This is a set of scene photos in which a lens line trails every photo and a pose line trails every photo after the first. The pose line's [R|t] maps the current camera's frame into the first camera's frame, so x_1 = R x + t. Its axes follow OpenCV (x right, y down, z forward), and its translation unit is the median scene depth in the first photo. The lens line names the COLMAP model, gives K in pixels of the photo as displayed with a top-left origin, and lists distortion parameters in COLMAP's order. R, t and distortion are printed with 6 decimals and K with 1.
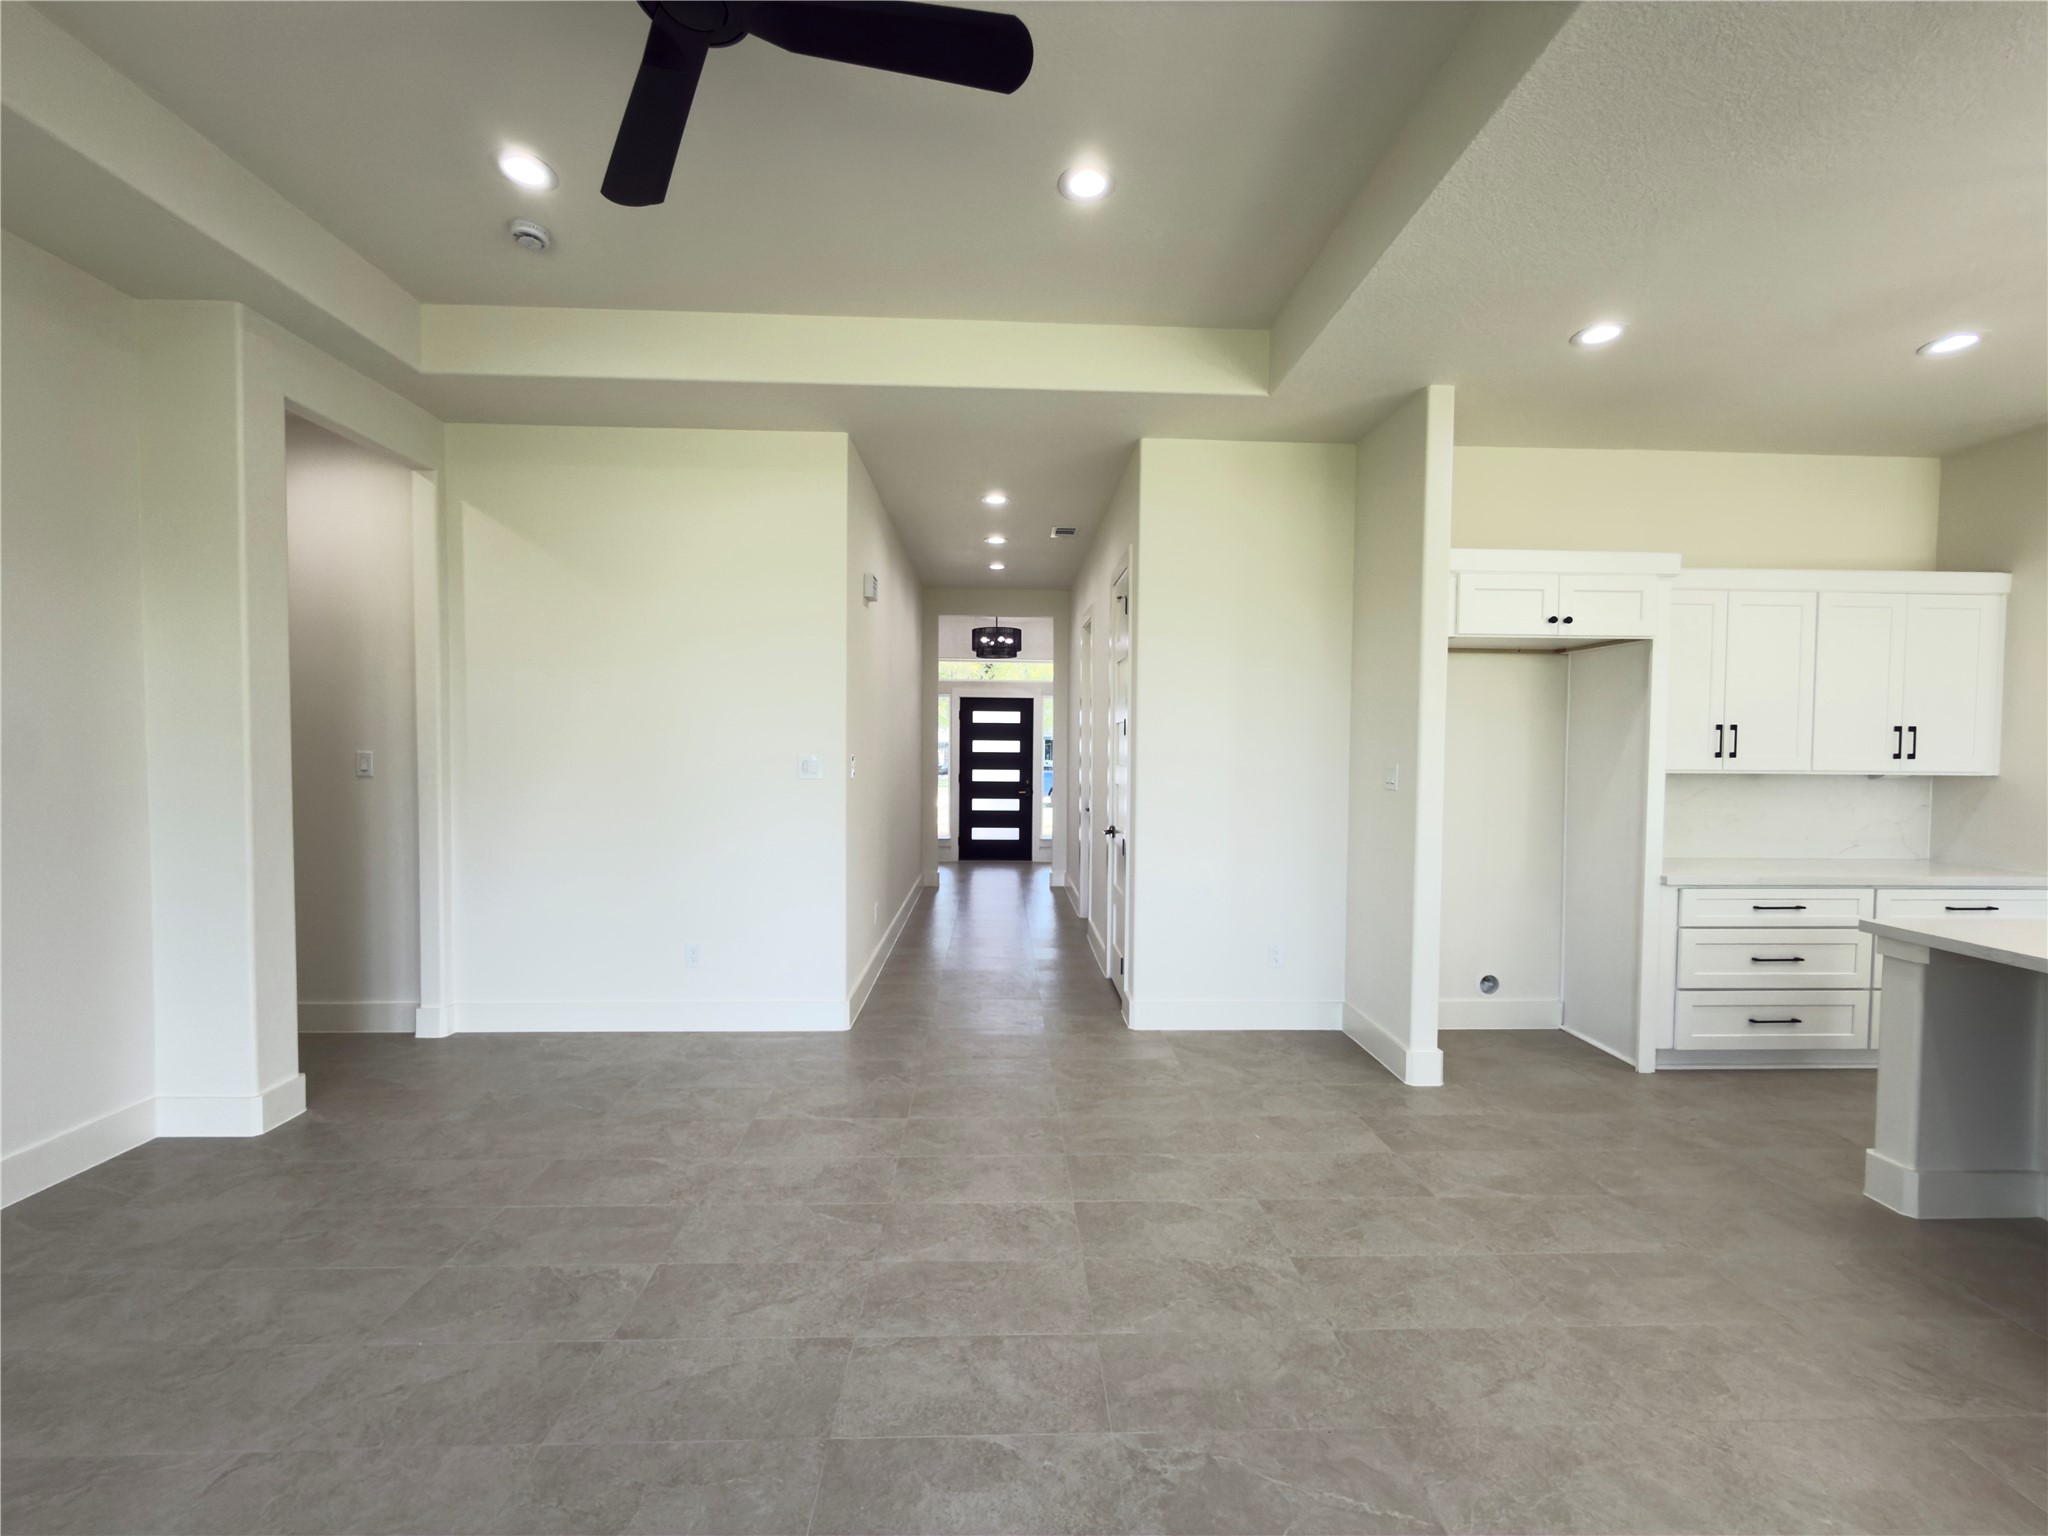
lens RADIAL K [[816.8, 0, 1027.2], [0, 816.8, 767.0], [0, 0, 1]] dist [-0.001483, 0.000465]
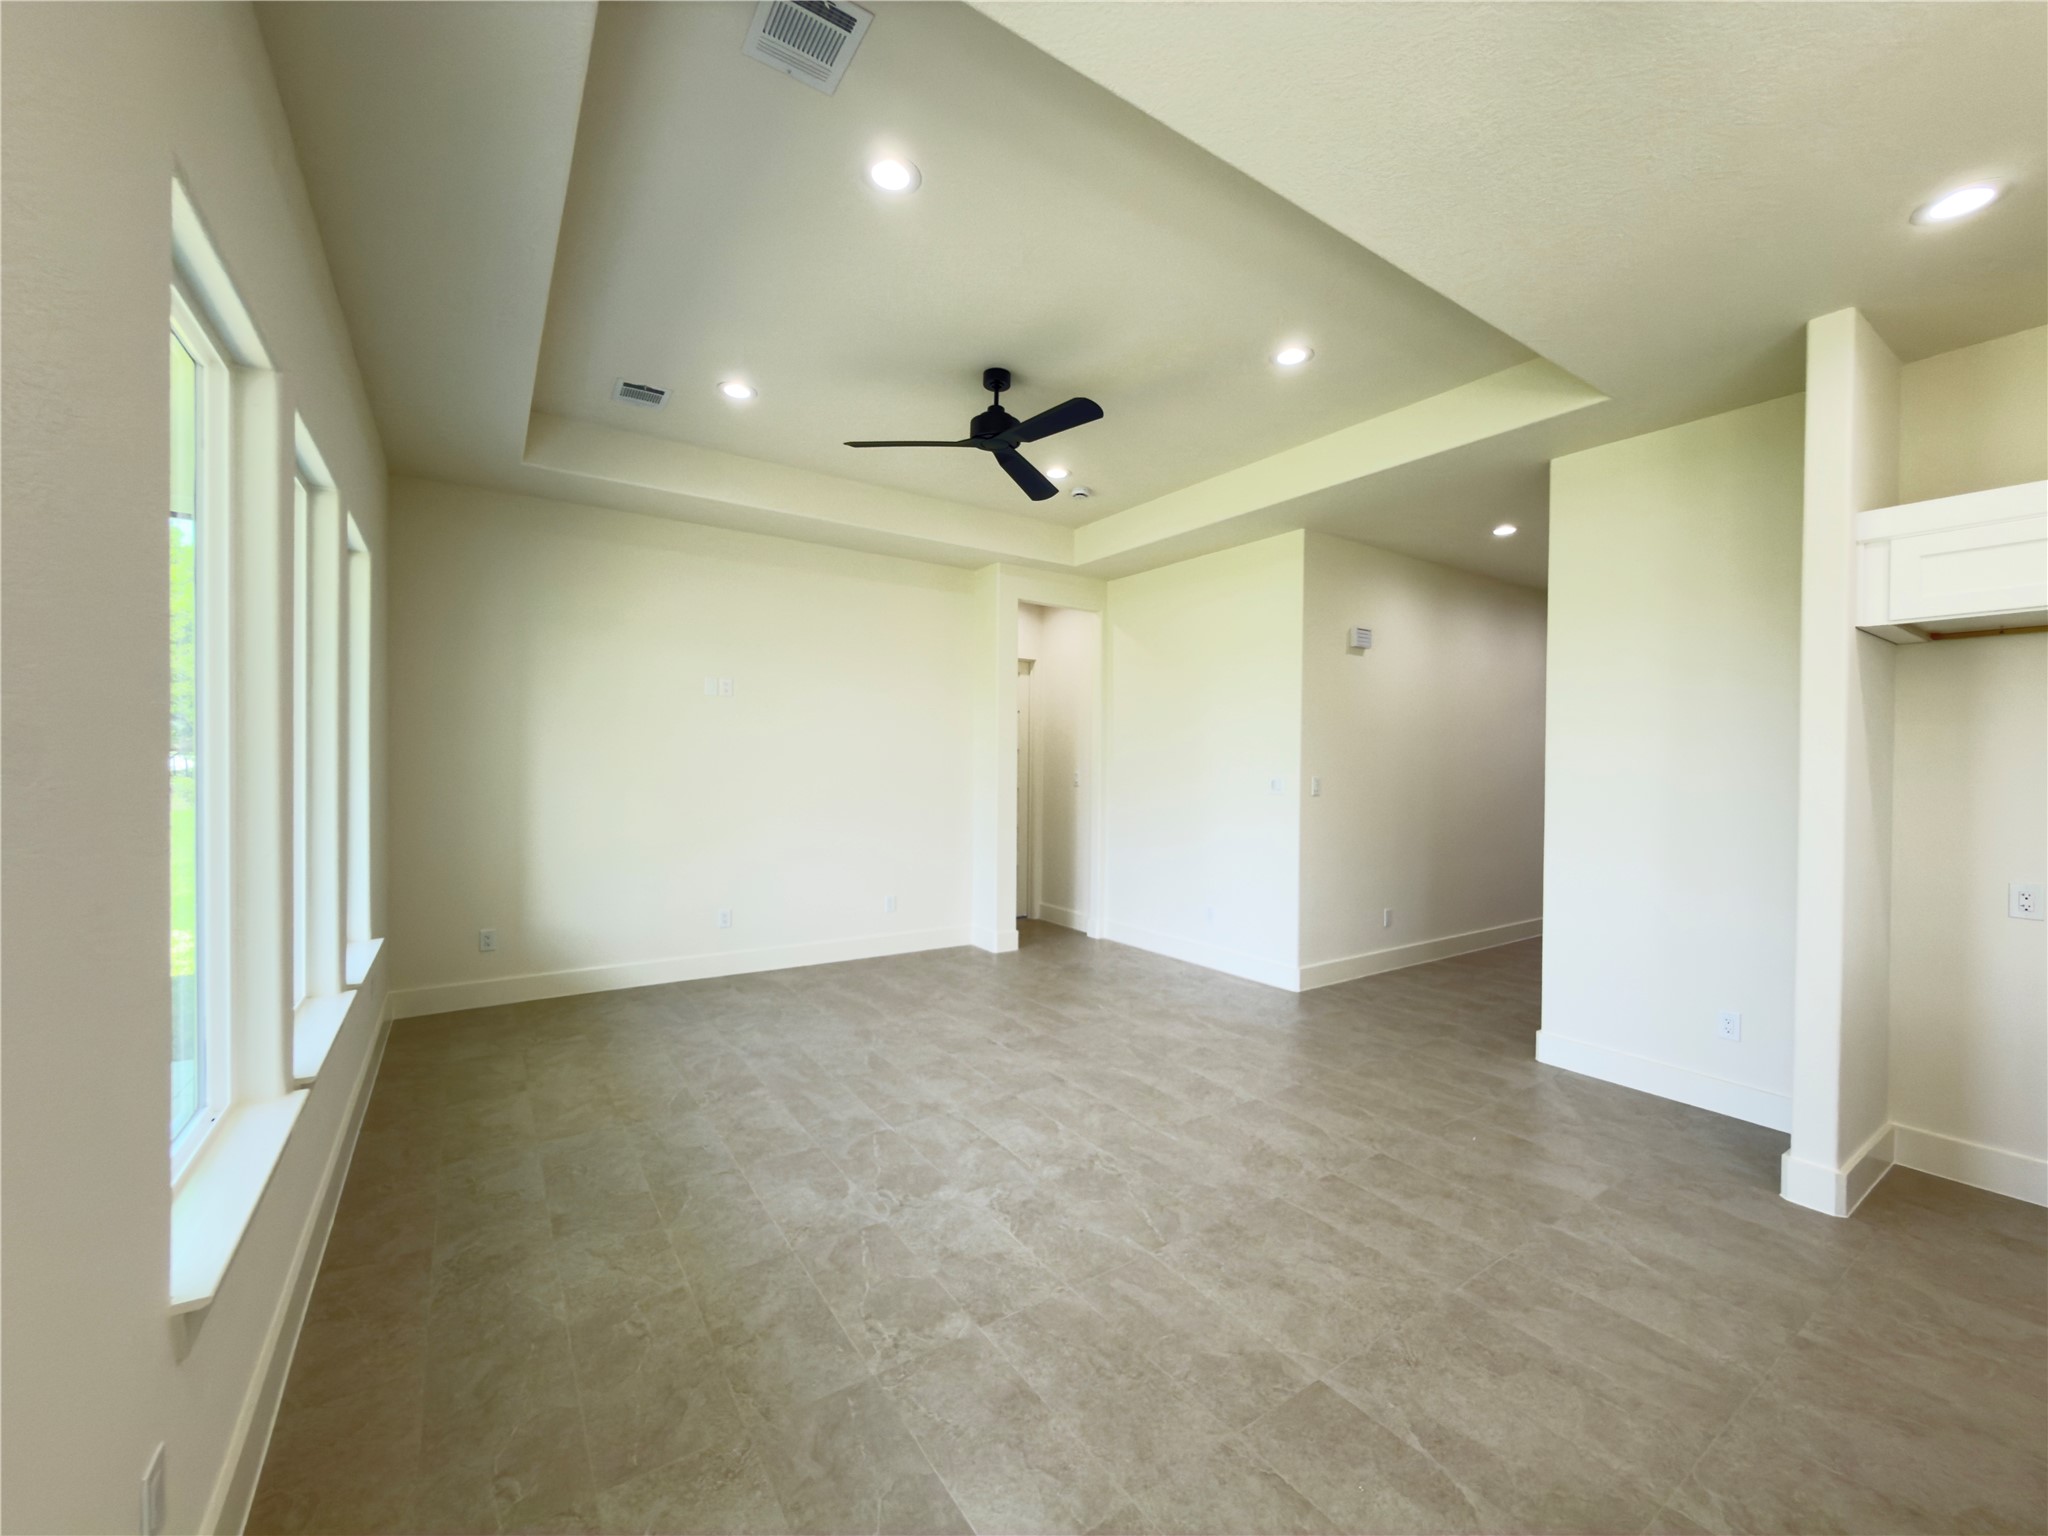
lens RADIAL K [[816.8, 0, 1027.2], [0, 816.8, 767.0], [0, 0, 1]] dist [-0.001483, 0.000465]
pose [[0.532672, 0.000820, -0.846321, 1.037904], [-0.030538, 0.999367, -0.018252, 0.011073], [0.845771, 0.035567, 0.532360, -0.080791]]
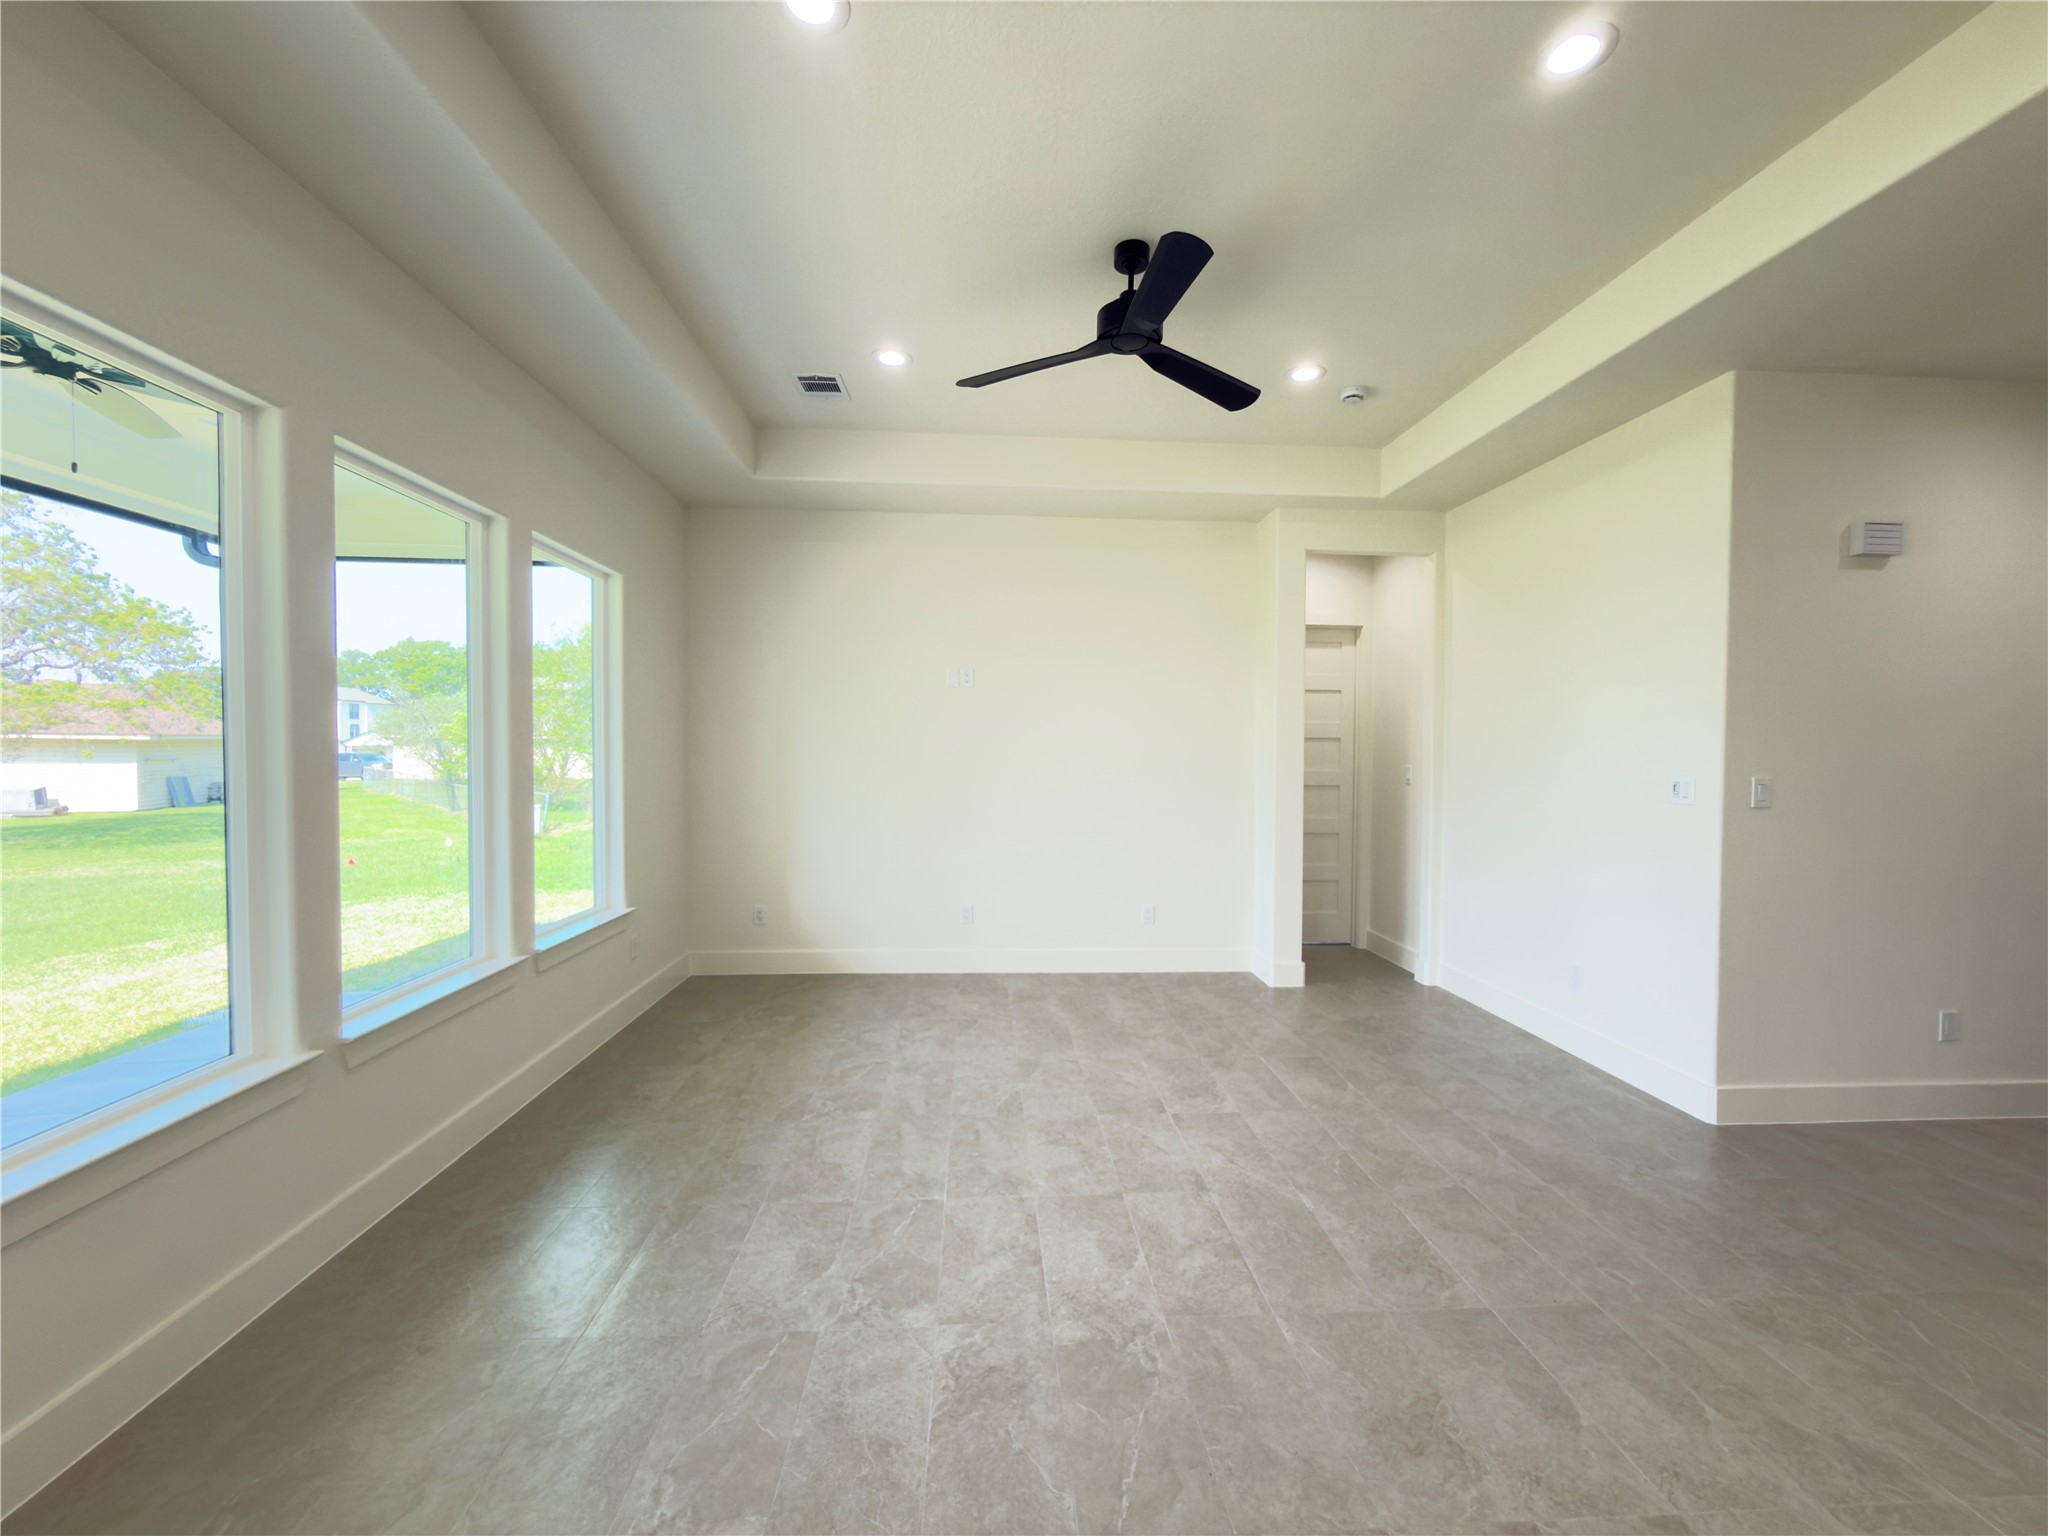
lens RADIAL K [[816.8, 0, 1027.2], [0, 816.8, 767.0], [0, 0, 1]] dist [-0.001483, 0.000465]
pose [[0.027210, 0.012498, -0.999552, 0.894354], [-0.036025, 0.999285, 0.011514, -0.014886], [0.998980, 0.035696, 0.027641, 0.494093]]
